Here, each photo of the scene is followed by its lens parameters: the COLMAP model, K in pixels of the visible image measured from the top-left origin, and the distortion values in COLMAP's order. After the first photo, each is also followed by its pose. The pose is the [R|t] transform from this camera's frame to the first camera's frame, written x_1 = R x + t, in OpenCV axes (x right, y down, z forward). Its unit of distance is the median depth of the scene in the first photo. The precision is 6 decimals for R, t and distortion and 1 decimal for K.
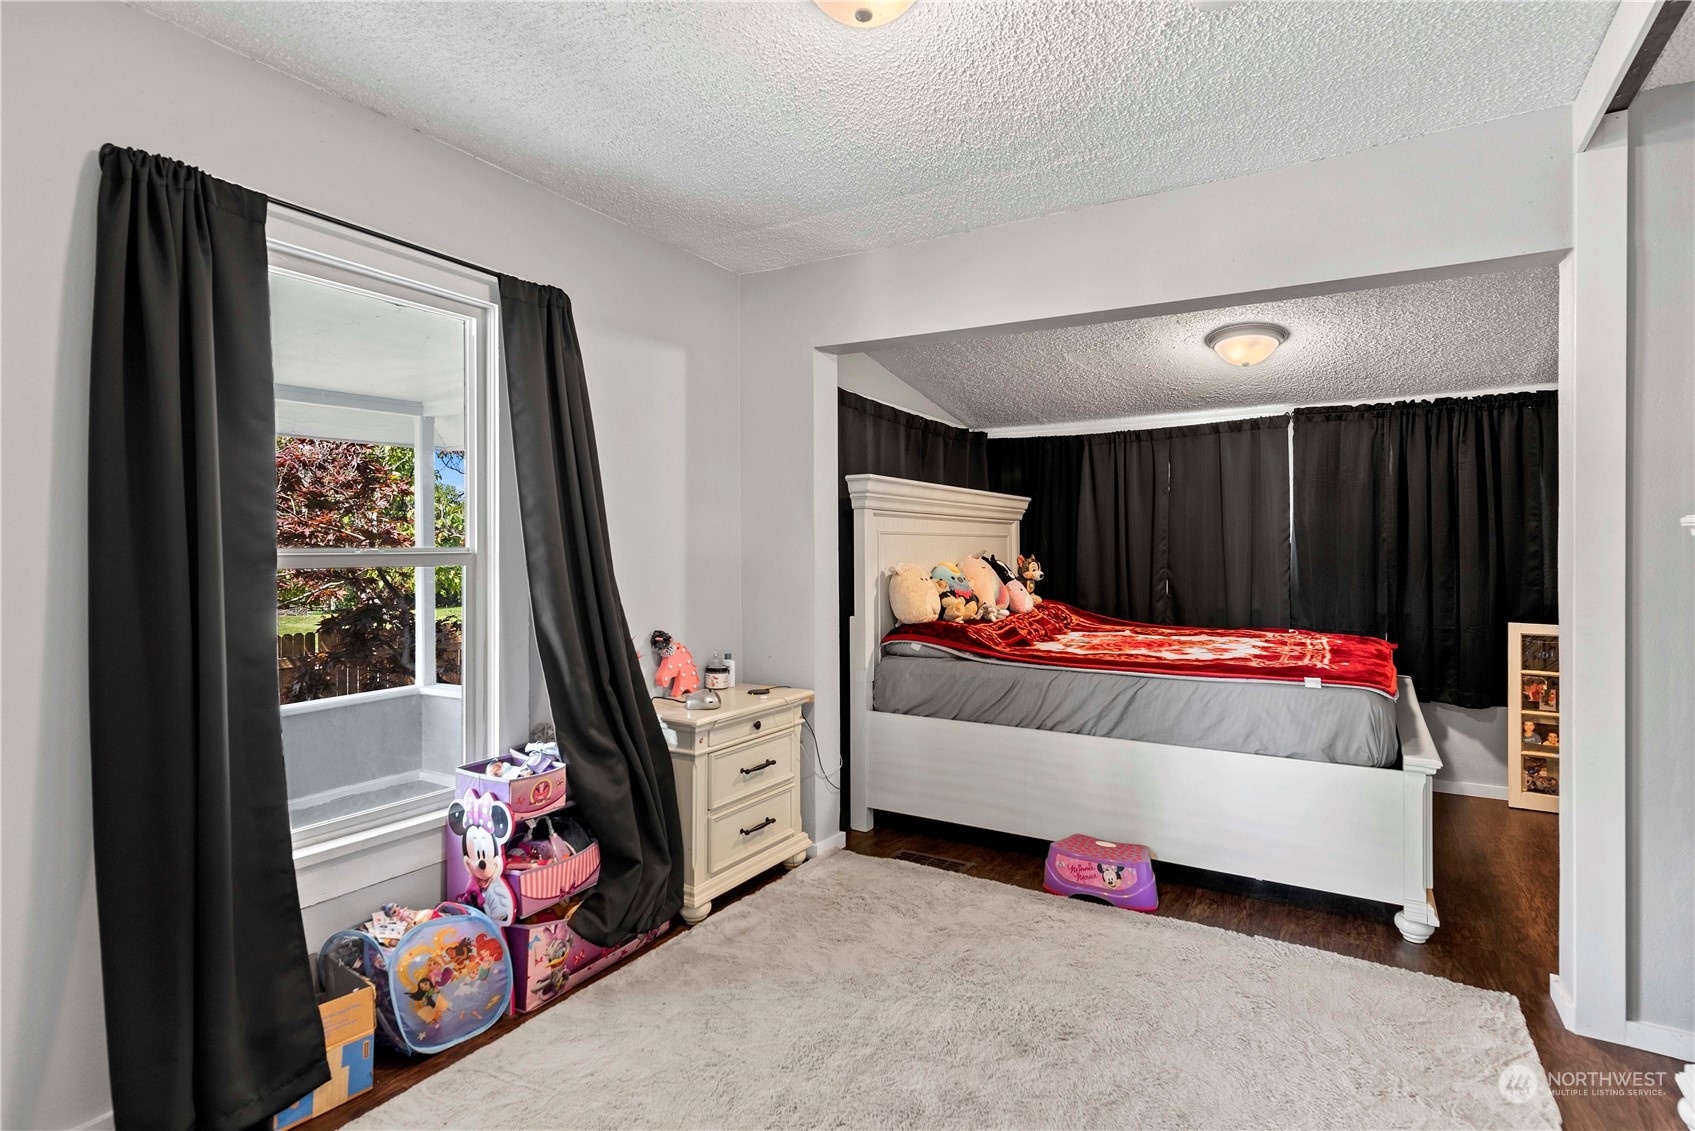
lens RADIAL K [[822.9, 0, 852.2], [0, 822.9, 559.3], [0, 0, 1]] dist [0.004060, 0.000220]
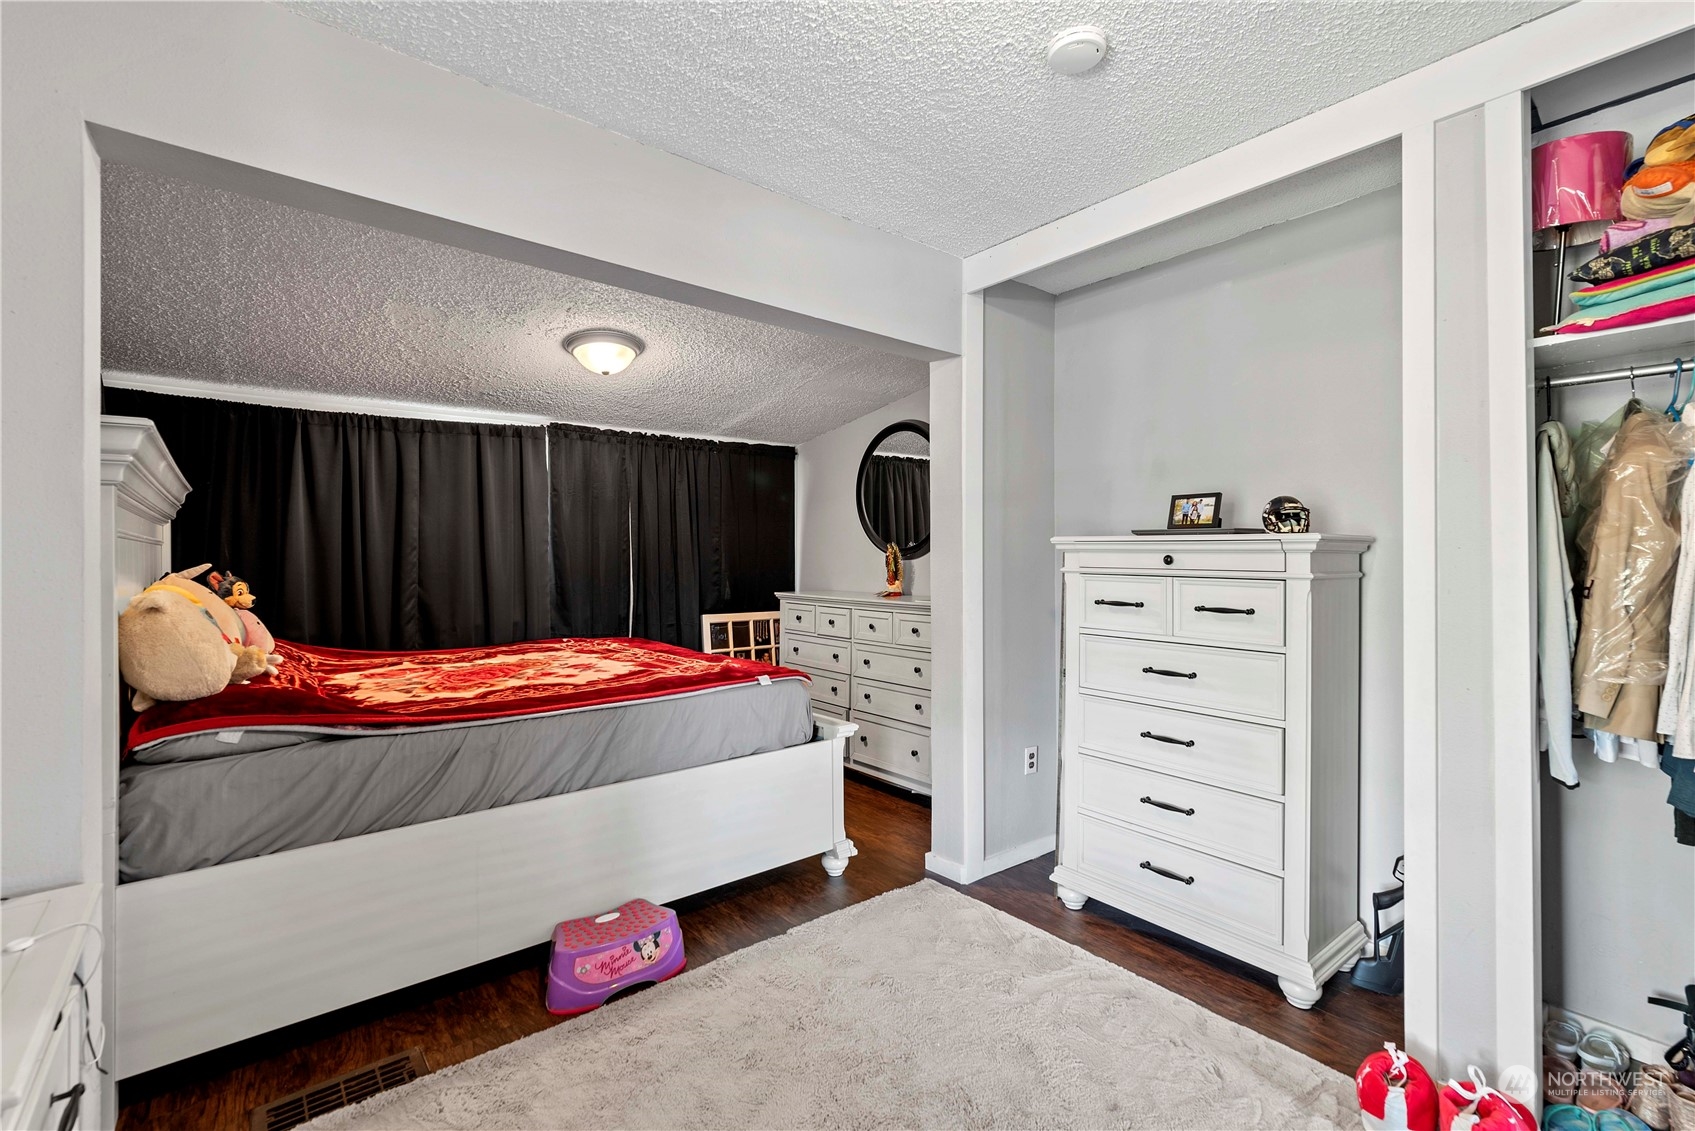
lens RADIAL K [[748.1, 0, 845.2], [0, 748.1, 551.5], [0, 0, 1]] dist [0.002349, -0.001220]
pose [[0.338449, 0.002087, 0.940983, -0.269077], [0.019384, 0.999770, -0.009190, -0.008804], [-0.940785, 0.021351, 0.338330, 0.430745]]
